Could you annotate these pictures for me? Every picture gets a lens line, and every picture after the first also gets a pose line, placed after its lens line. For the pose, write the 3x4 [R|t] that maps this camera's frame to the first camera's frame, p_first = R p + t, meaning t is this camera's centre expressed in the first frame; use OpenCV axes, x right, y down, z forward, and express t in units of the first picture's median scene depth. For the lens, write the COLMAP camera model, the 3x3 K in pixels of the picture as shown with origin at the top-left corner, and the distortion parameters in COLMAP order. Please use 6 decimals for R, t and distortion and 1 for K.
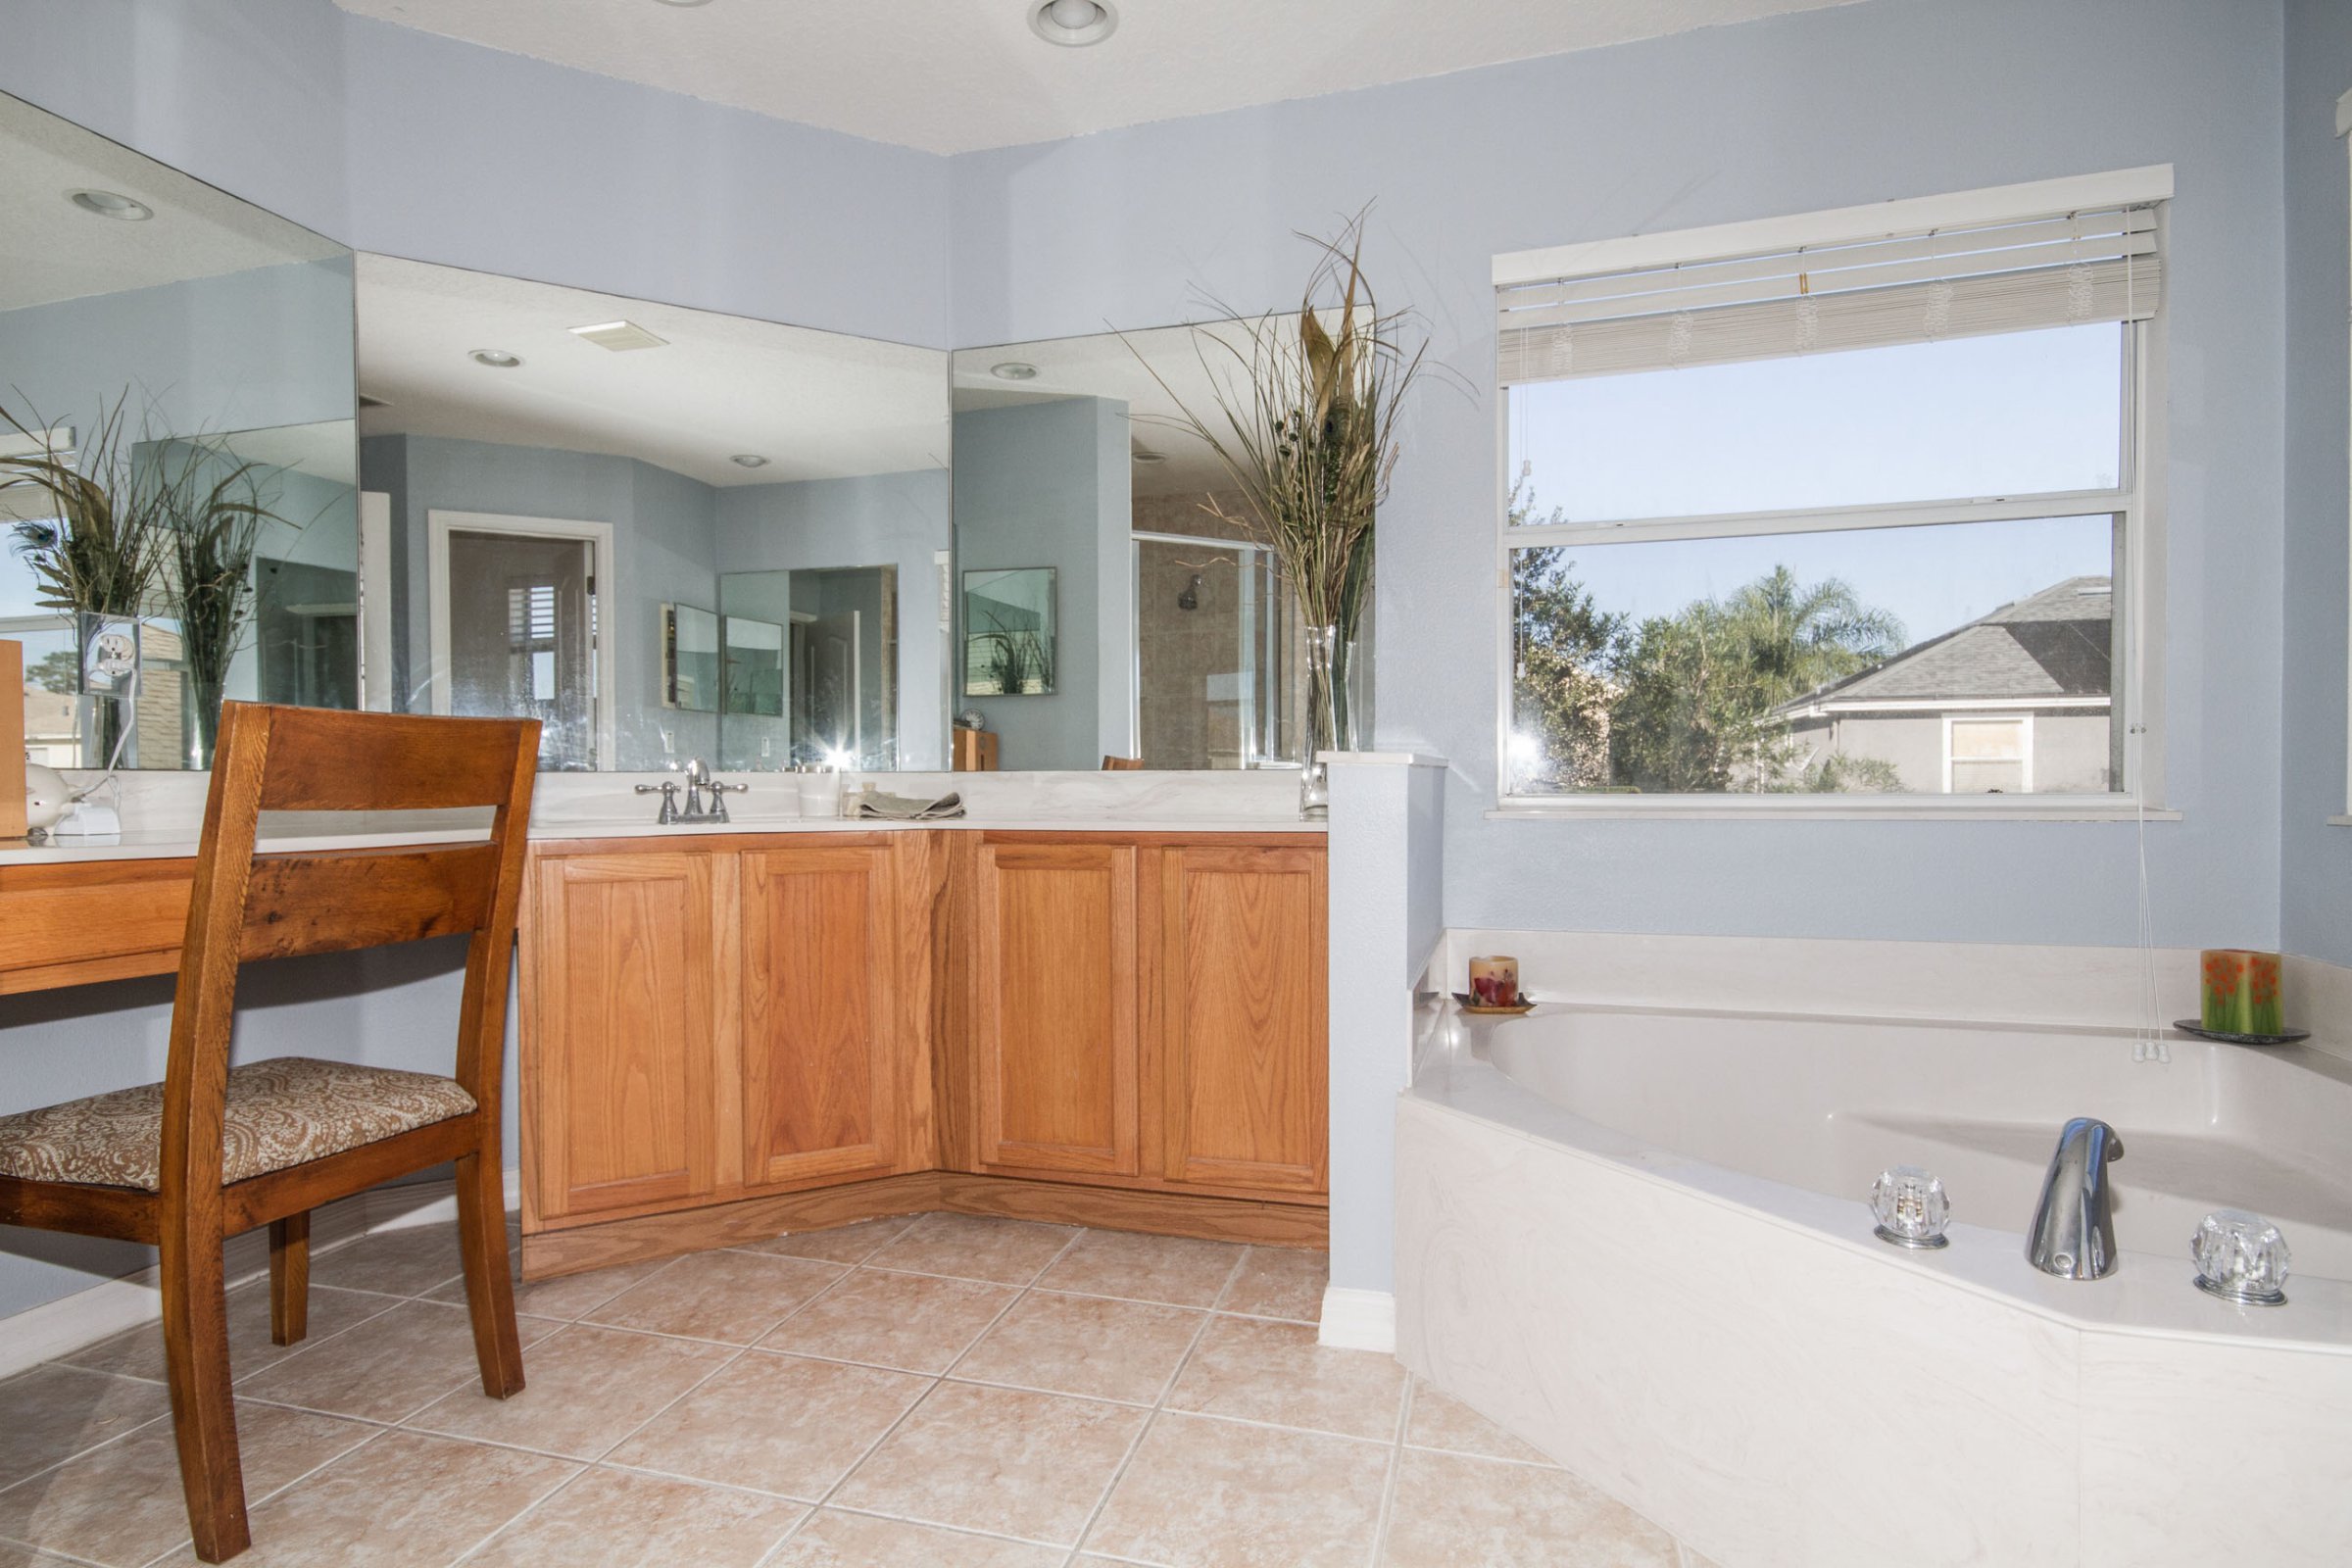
lens RADIAL K [[1198.8, 0, 1176.0], [0, 1198.8, 784.0], [0, 0, 1]] dist [0.001255, -0.011885]
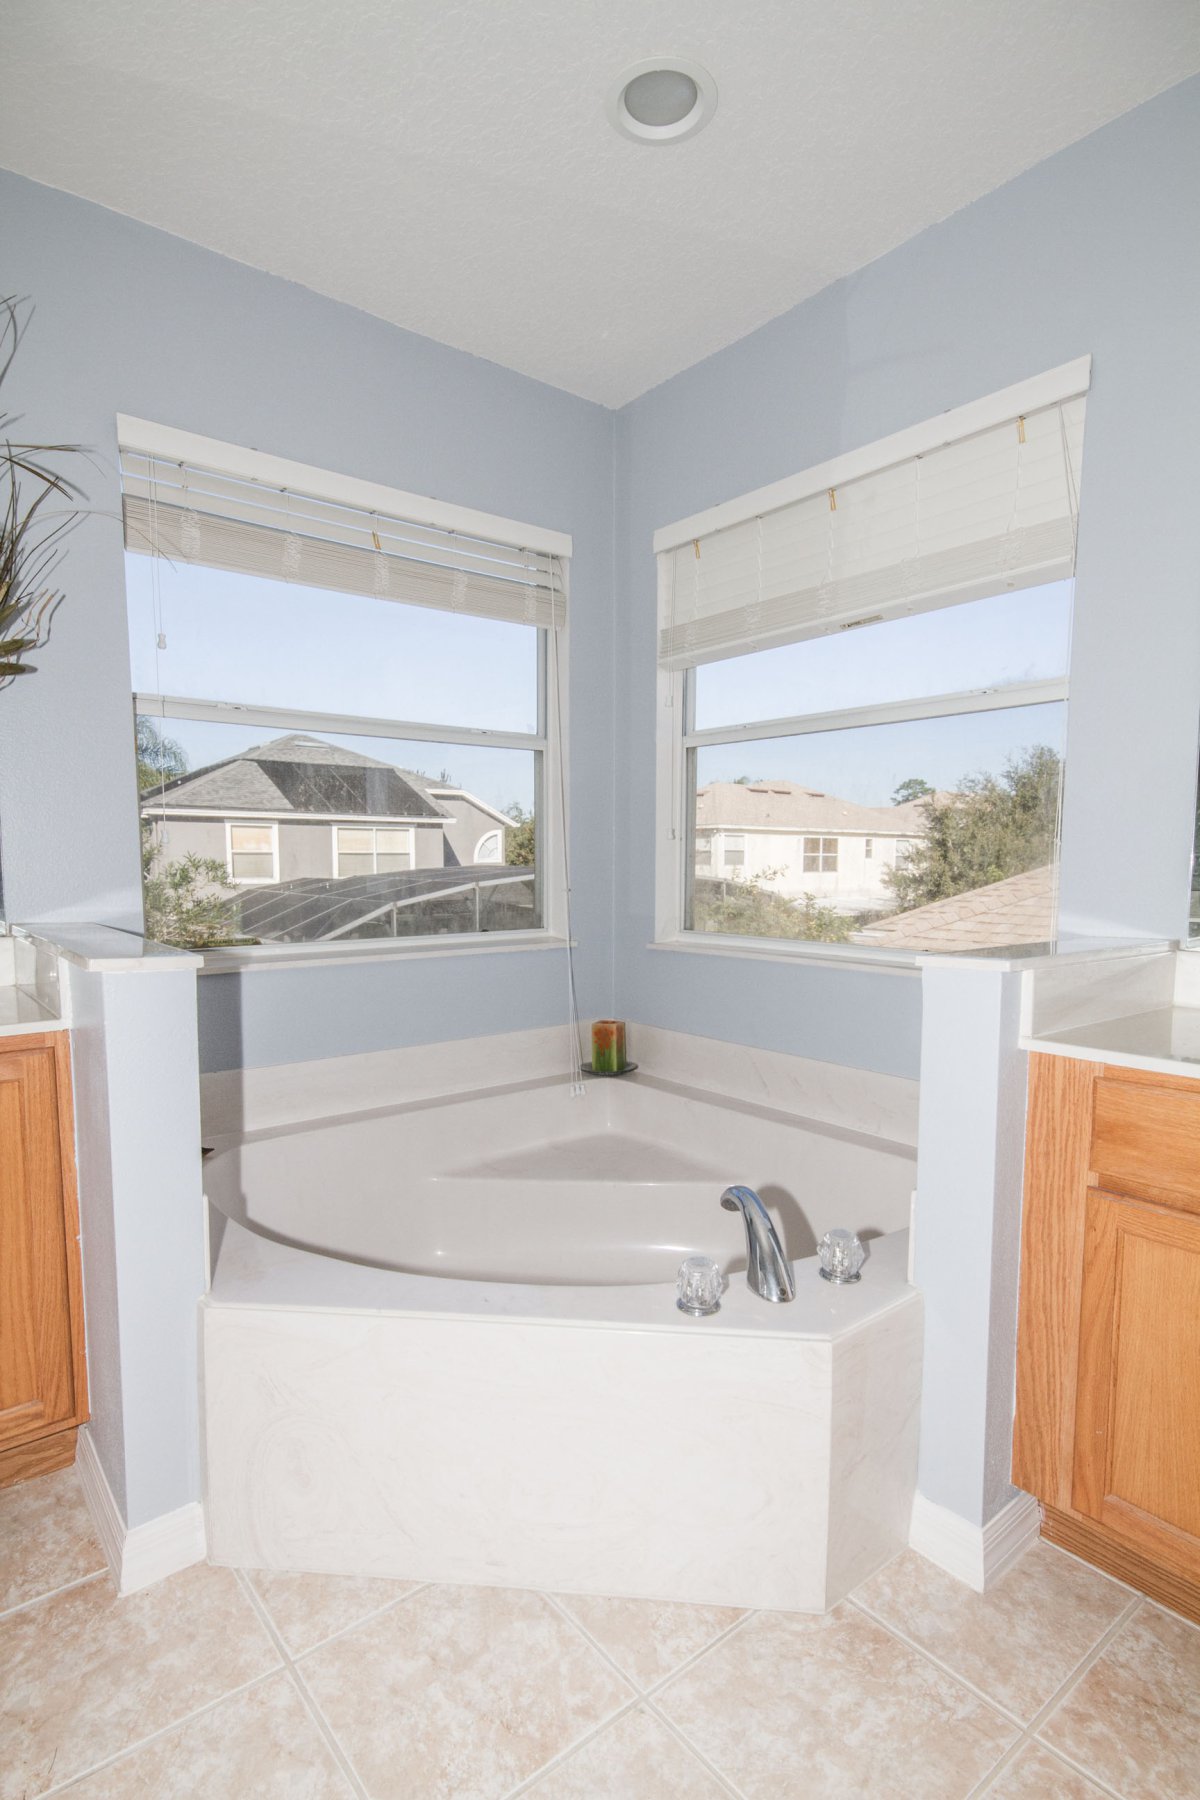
lens RADIAL K [[897.4, 0, 596.9], [0, 897.4, 936.3], [0, 0, 1]] dist [0.001066, -0.004909]
pose [[0.569893, -0.055628, 0.819834, -0.170527], [-0.008194, 0.997272, 0.073364, -0.076715], [-0.821678, -0.048527, 0.567883, 0.269004]]
